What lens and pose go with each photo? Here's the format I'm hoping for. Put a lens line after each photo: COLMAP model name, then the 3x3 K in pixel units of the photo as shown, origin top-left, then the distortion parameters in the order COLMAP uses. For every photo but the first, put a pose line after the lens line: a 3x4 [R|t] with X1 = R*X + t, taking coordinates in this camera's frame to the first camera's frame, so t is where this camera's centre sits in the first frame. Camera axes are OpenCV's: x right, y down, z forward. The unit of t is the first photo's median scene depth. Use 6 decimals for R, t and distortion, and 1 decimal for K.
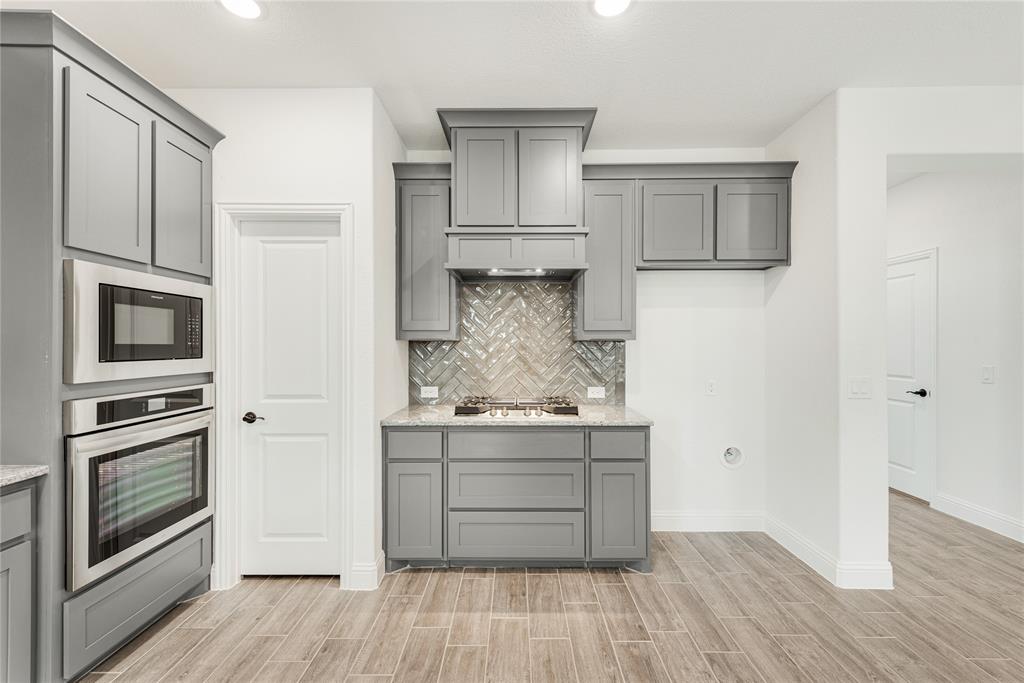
lens RADIAL K [[436.7, 0, 513.1], [0, 436.7, 343.2], [0, 0, 1]] dist [0.003111, -0.001018]
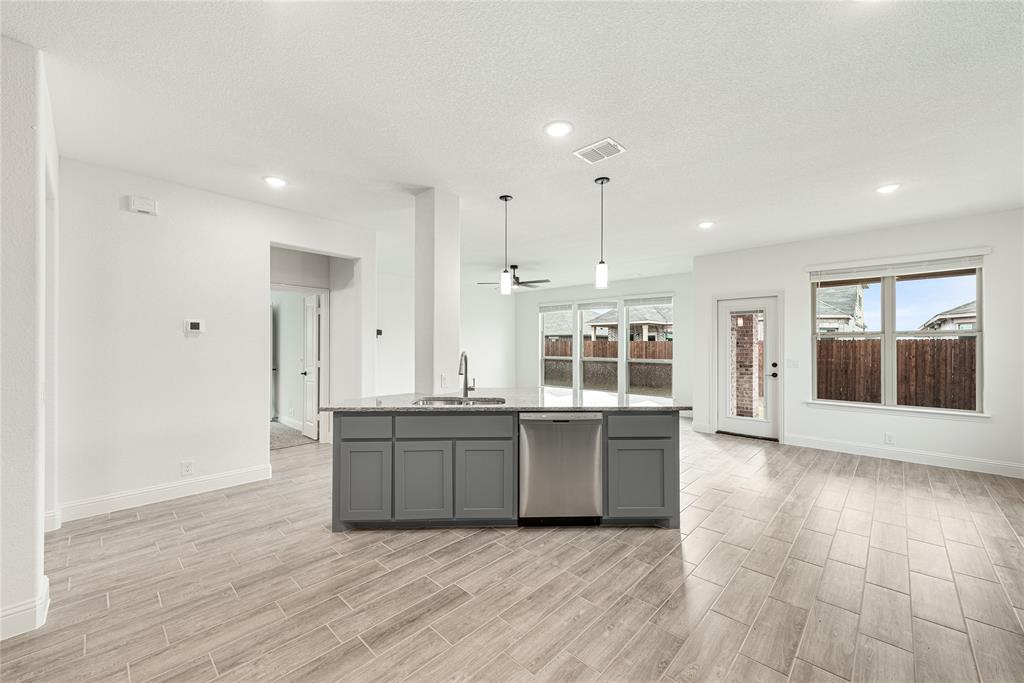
lens RADIAL K [[405.4, 0, 511.7], [0, 405.4, 345.6], [0, 0, 1]] dist [0.006741, 0.000010]
pose [[-0.725229, -0.002682, 0.688503, -0.467981], [-0.001284, 0.999996, 0.002543, -0.000401], [-0.688507, 0.000960, -0.725229, 0.909799]]
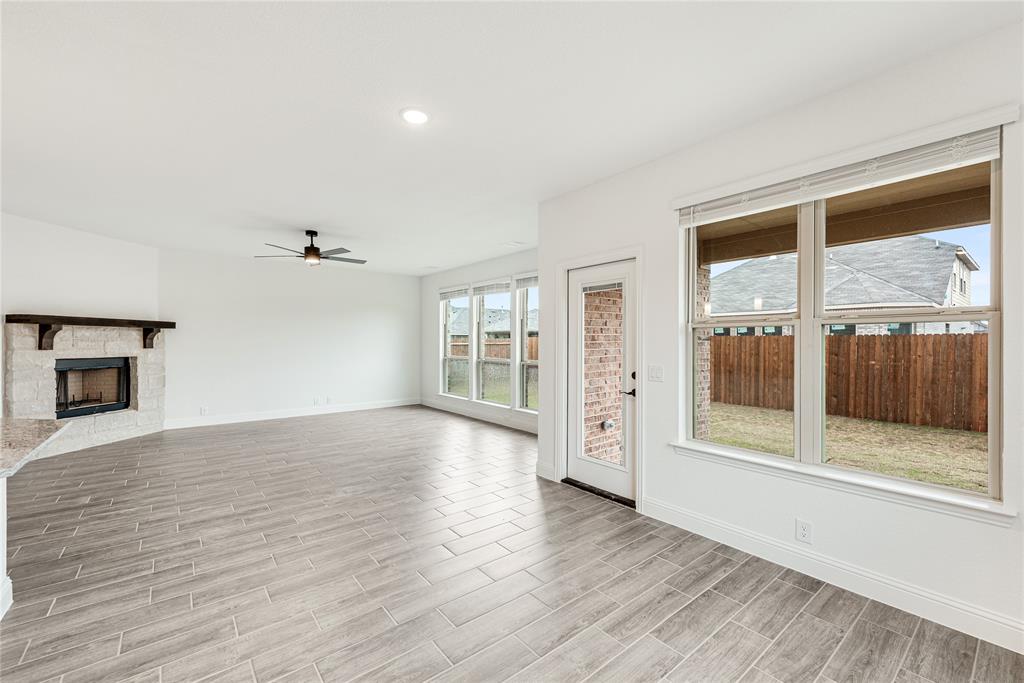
lens RADIAL K [[436.7, 0, 524.0], [0, 436.7, 338.3], [0, 0, 1]] dist [0.003111, -0.001018]
pose [[-0.650600, 0.009730, 0.759359, -0.845314], [0.000307, 0.999921, -0.012549, 0.010340], [-0.759421, -0.007931, -0.650551, -0.586739]]
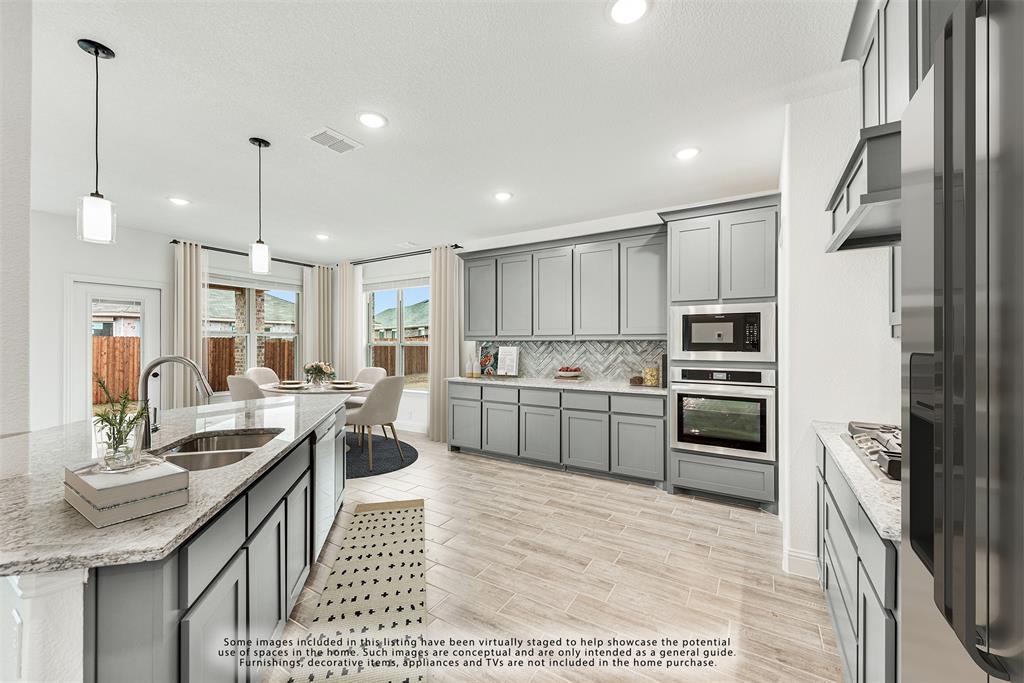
lens RADIAL K [[405.4, 0, 518.1], [0, 405.4, 340.6], [0, 0, 1]] dist [0.006741, 0.000010]
pose [[-0.505514, -0.002134, -0.862816, 0.843963], [0.000624, 0.999996, -0.002839, -0.001679], [0.862818, -0.001974, -0.505511, 0.901401]]
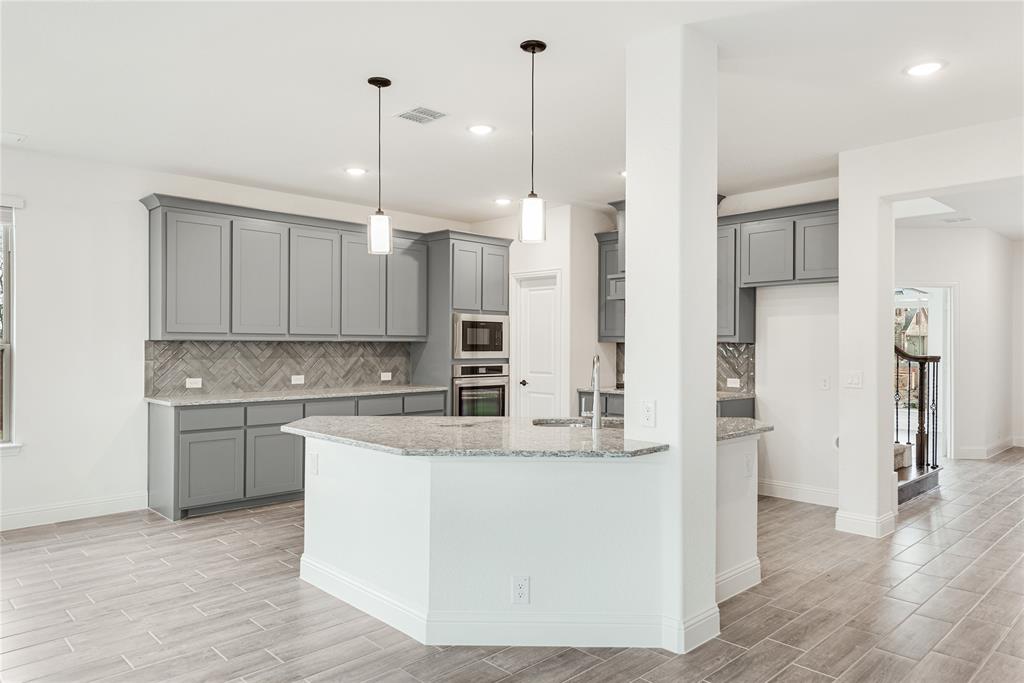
lens RADIAL K [[685.2, 0, 508.5], [0, 685.2, 341.0], [0, 0, 1]] dist [0.013808, -0.000728]
pose [[0.694067, 0.001902, -0.719908, 1.507347], [-0.004129, 0.999991, -0.001339, -0.008830], [0.719898, 0.003902, 0.694069, -1.129598]]
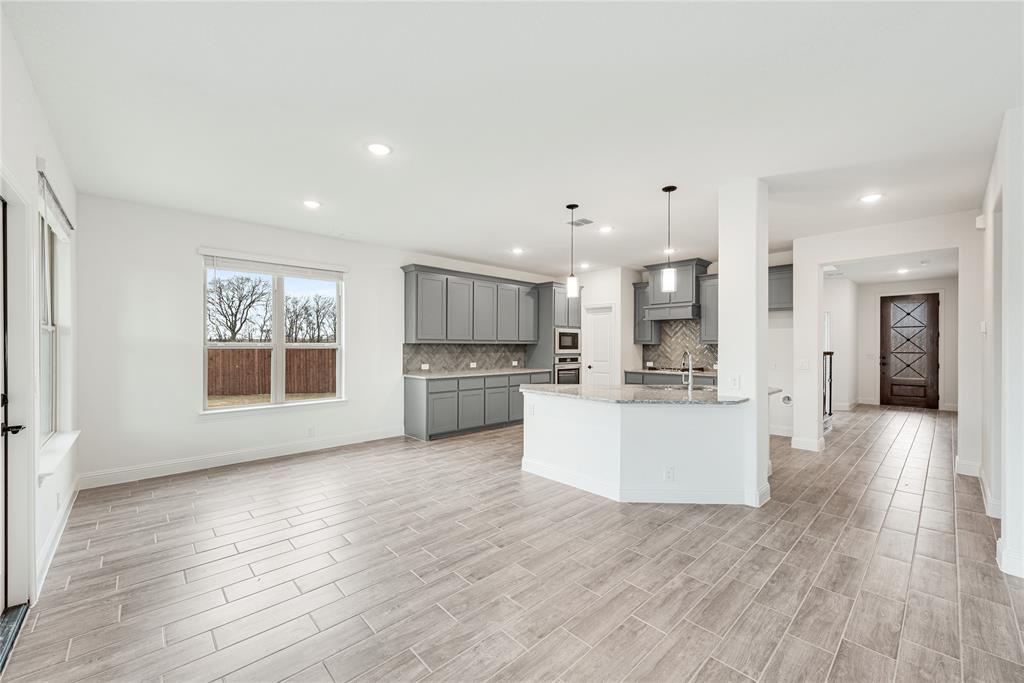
lens RADIAL K [[405.4, 0, 507.6], [0, 405.4, 344.5], [0, 0, 1]] dist [0.006741, 0.000010]
pose [[0.679713, 0.003583, -0.733469, 1.279840], [-0.002948, 0.999993, 0.002153, -0.010370], [0.733472, 0.000699, 0.679719, -1.618243]]
